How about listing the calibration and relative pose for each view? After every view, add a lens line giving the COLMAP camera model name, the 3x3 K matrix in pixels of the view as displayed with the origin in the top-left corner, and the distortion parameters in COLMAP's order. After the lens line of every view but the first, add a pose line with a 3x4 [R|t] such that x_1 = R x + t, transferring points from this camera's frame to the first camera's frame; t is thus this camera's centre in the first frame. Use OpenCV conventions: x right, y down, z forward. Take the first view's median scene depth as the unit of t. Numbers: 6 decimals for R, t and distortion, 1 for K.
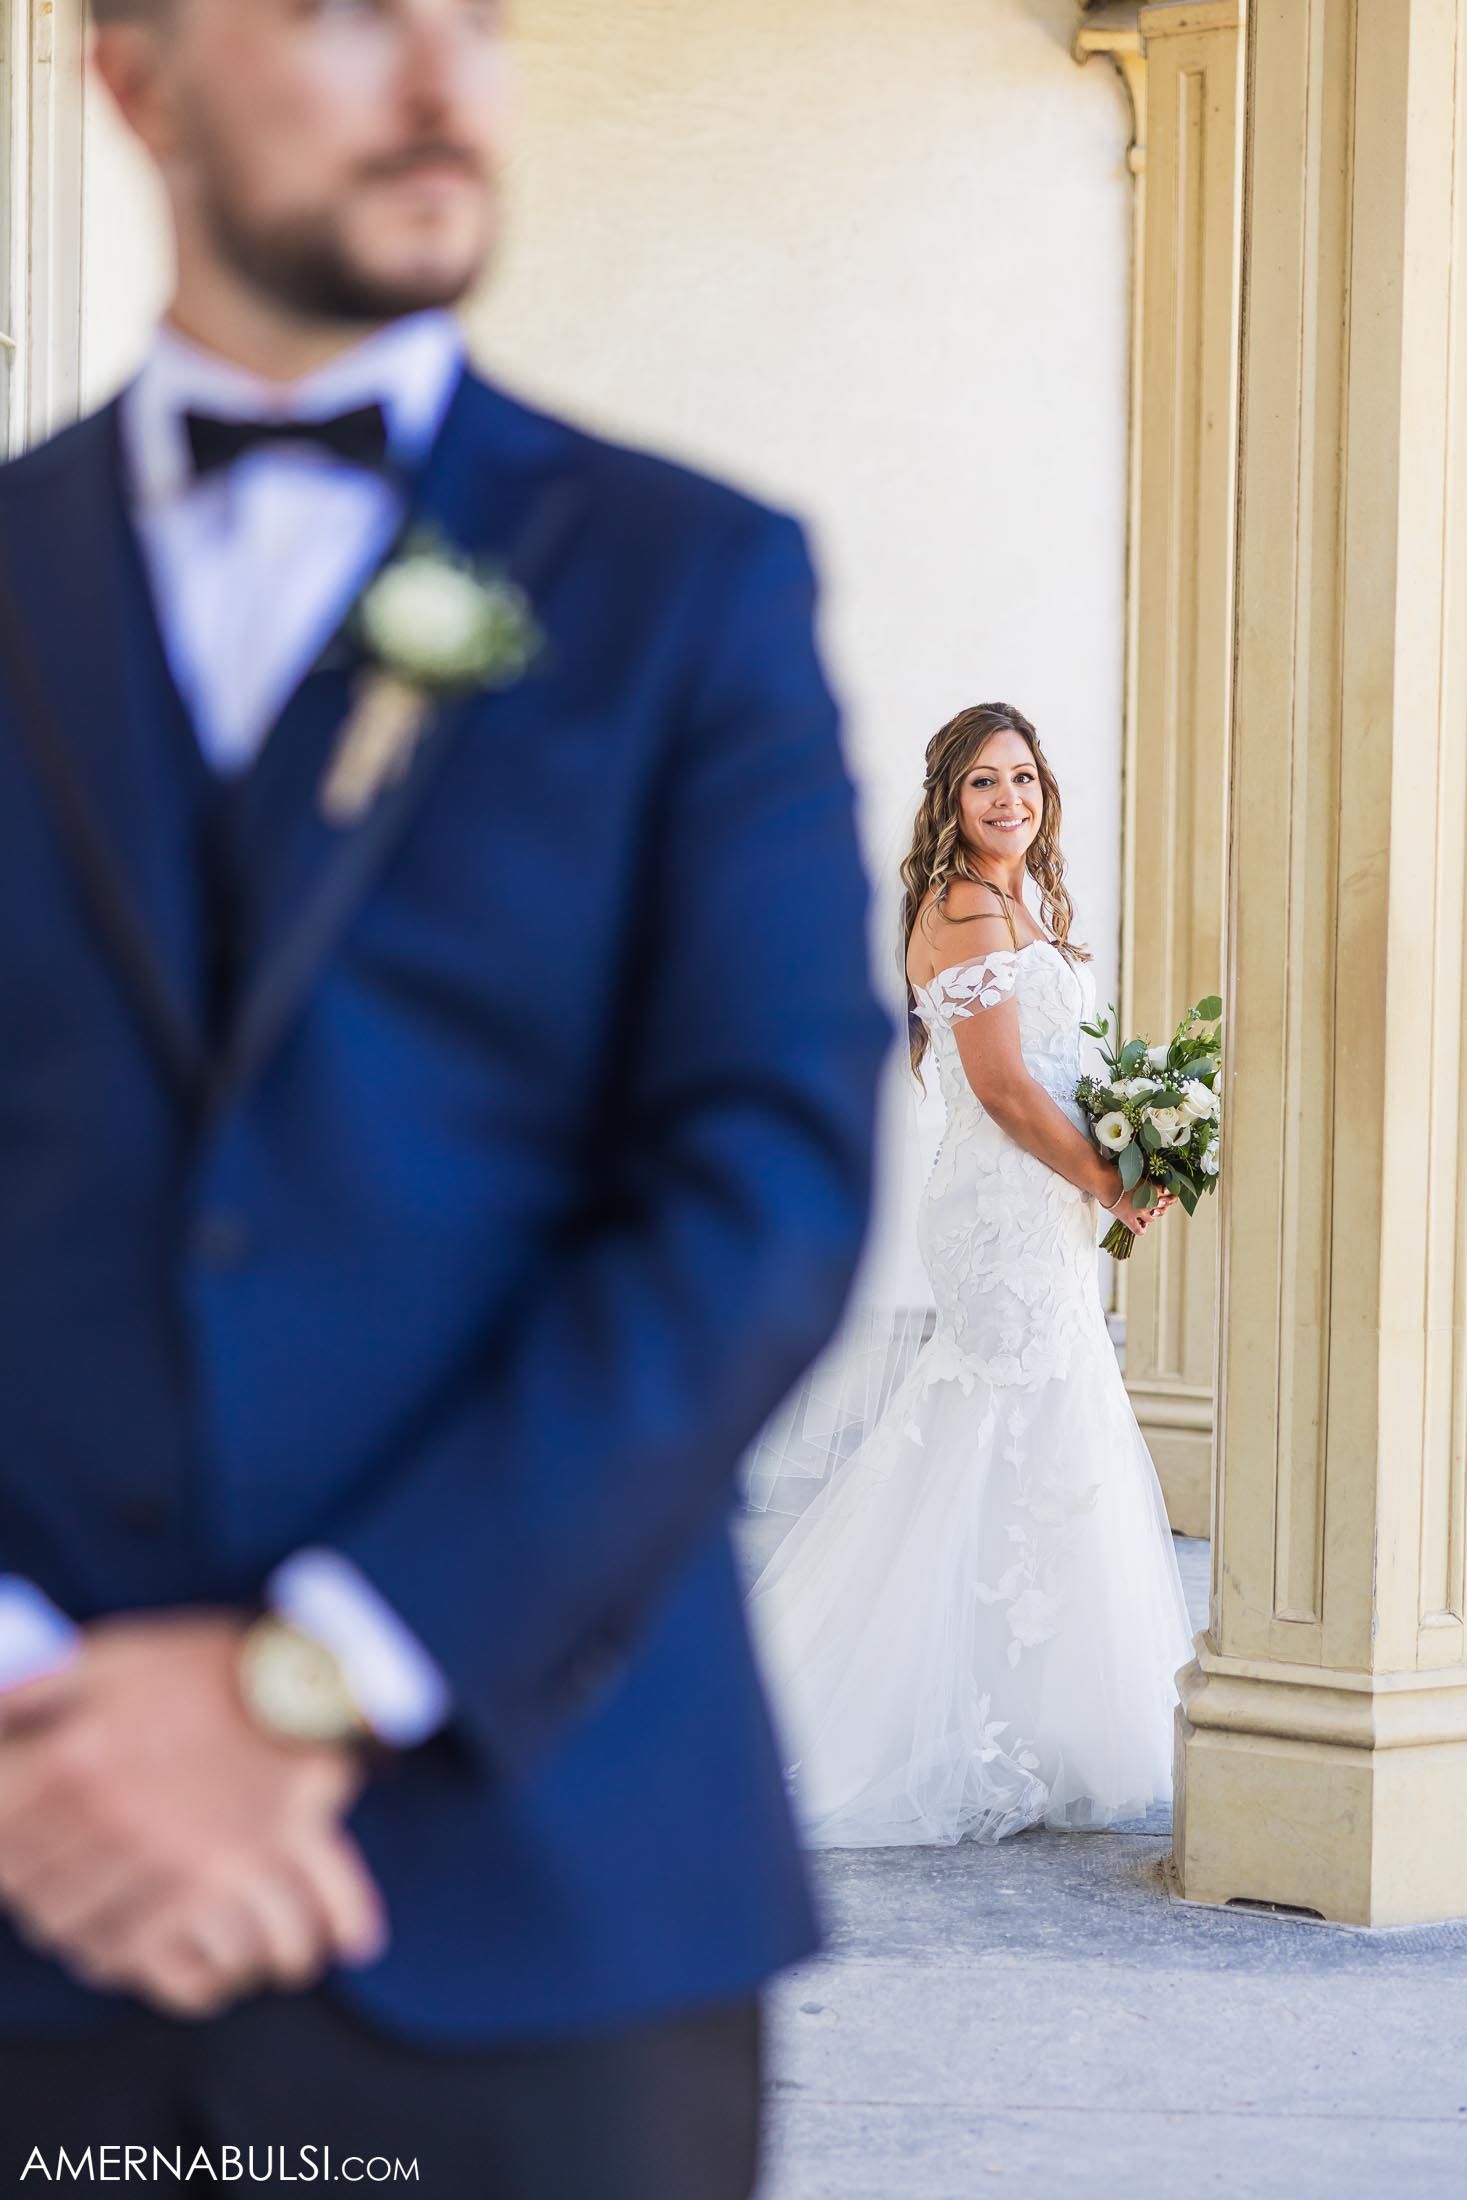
lens RADIAL K [[4184.3, 0, 734.9], [0, 4184.3, 1100.6], [0, 0, 1]] dist [-0.042891, 0.000000]
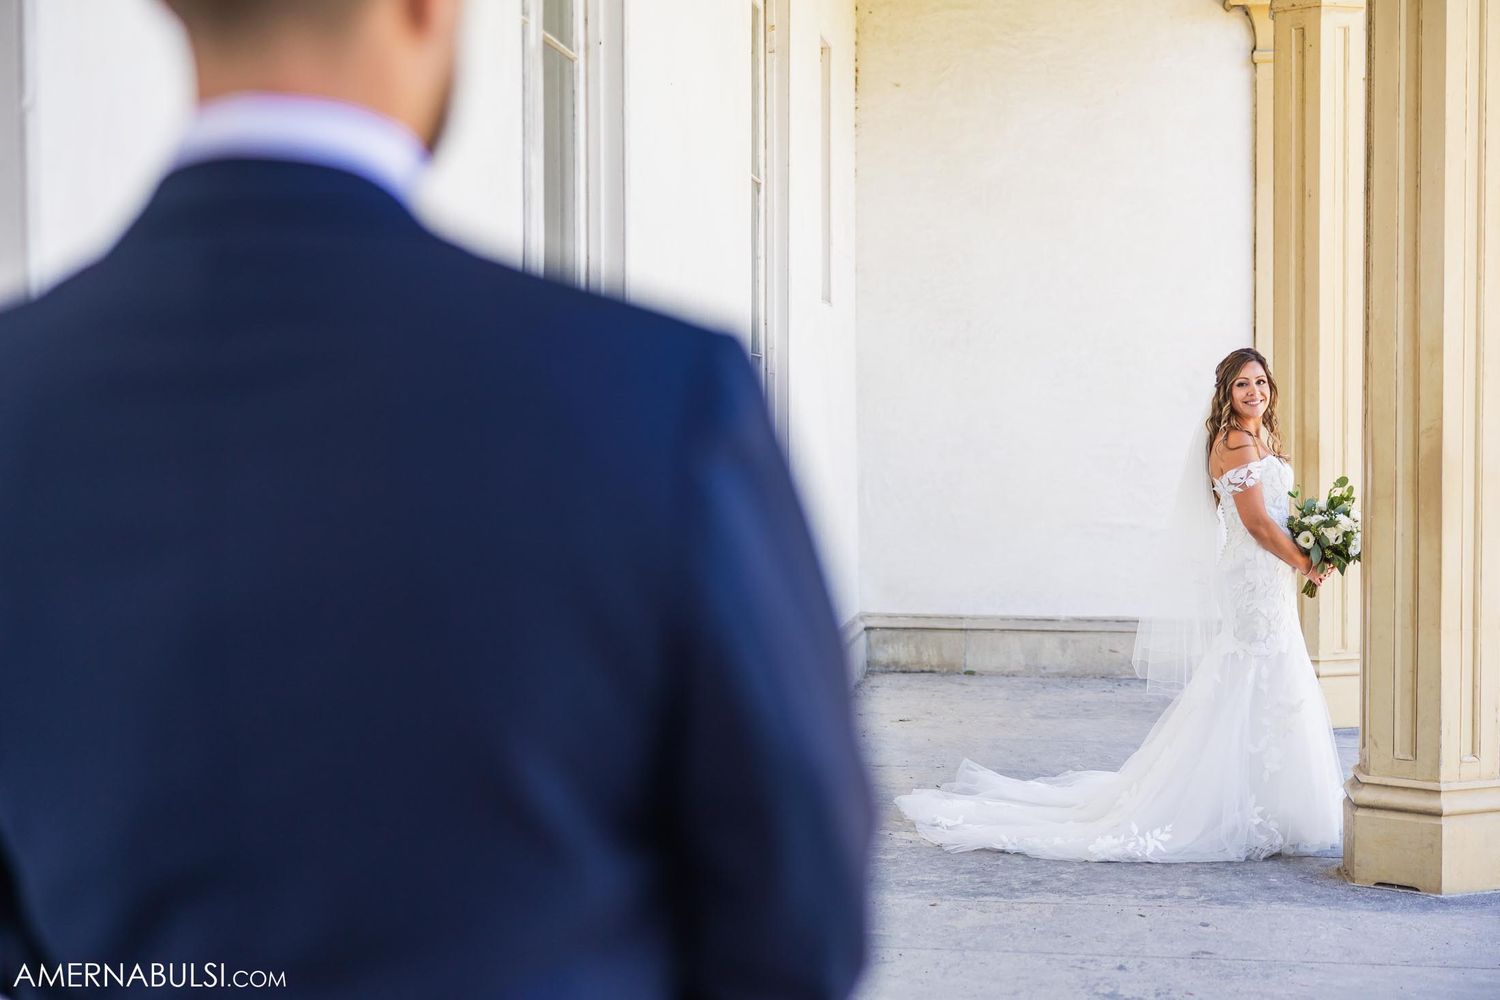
lens RADIAL K [[2180.2, 0, 729.2], [0, 2180.2, 473.6], [0, 0, 1]] dist [-0.040425, 0.000000]
pose [[0.992491, -0.015626, -0.121314, -0.082111], [0.013690, 0.999766, -0.016773, -0.014785], [0.121548, 0.014986, 0.992472, -0.207291]]
